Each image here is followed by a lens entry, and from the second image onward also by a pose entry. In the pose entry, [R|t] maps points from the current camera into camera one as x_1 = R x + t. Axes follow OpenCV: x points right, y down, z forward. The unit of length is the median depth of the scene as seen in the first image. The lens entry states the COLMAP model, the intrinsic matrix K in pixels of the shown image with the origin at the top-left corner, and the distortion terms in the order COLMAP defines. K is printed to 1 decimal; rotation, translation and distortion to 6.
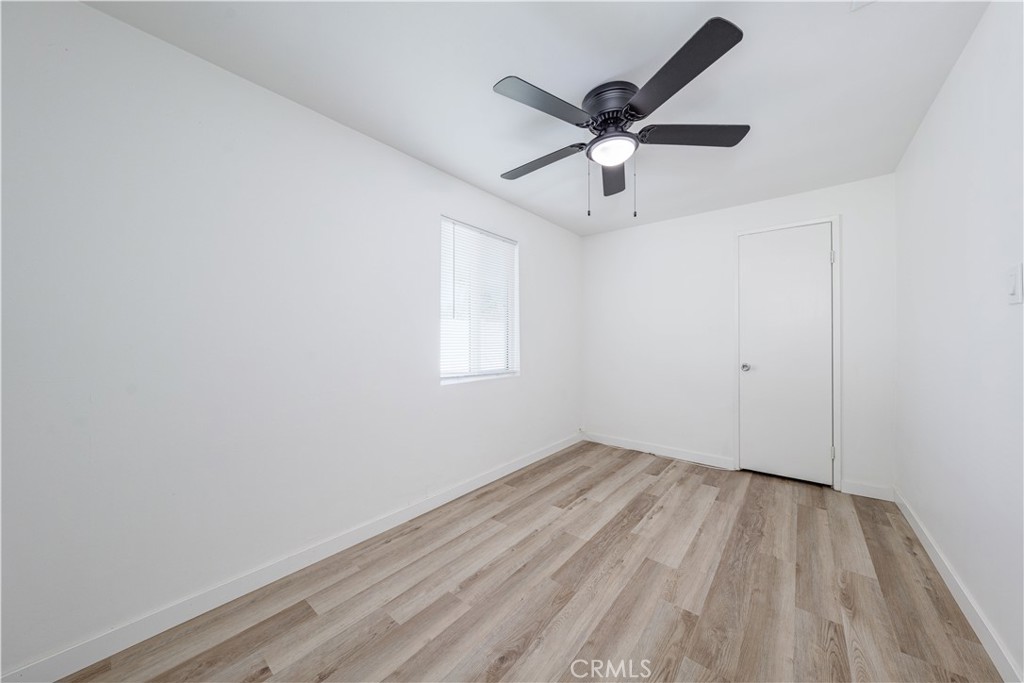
lens RADIAL K [[358.3, 0, 518.6], [0, 358.3, 341.6], [0, 0, 1]] dist [-0.001720, -0.000086]
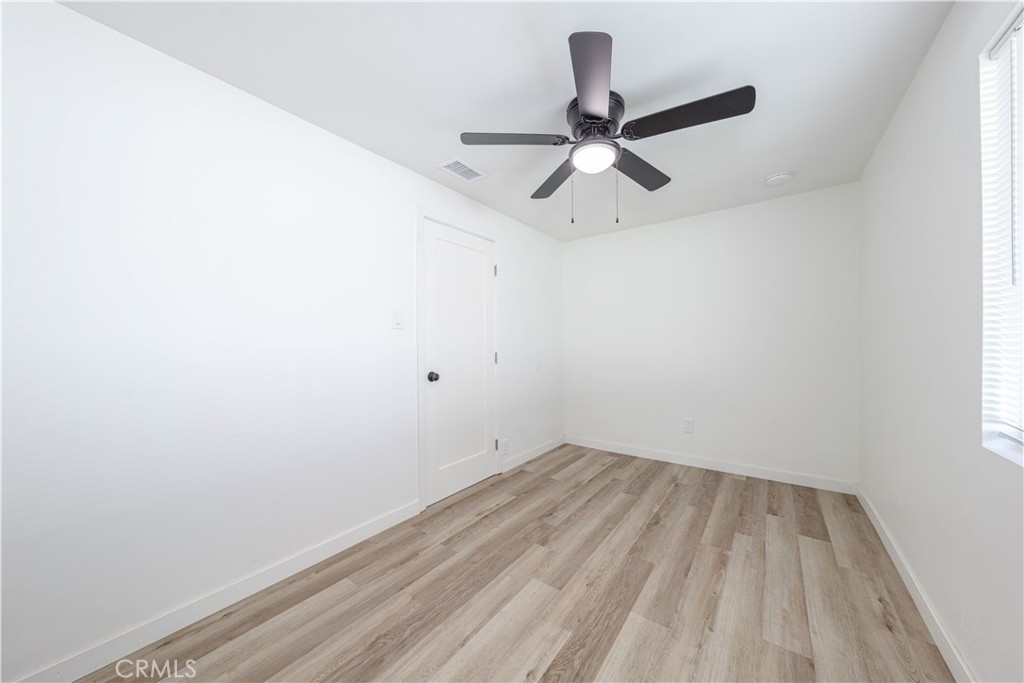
lens RADIAL K [[358.3, 0, 518.6], [0, 358.3, 341.6], [0, 0, 1]] dist [-0.001720, -0.000086]
pose [[-0.998654, 0.008543, -0.051150, 0.526031], [0.008614, 0.999962, -0.001167, -0.015672], [0.051138, -0.001606, -0.998690, 1.979259]]
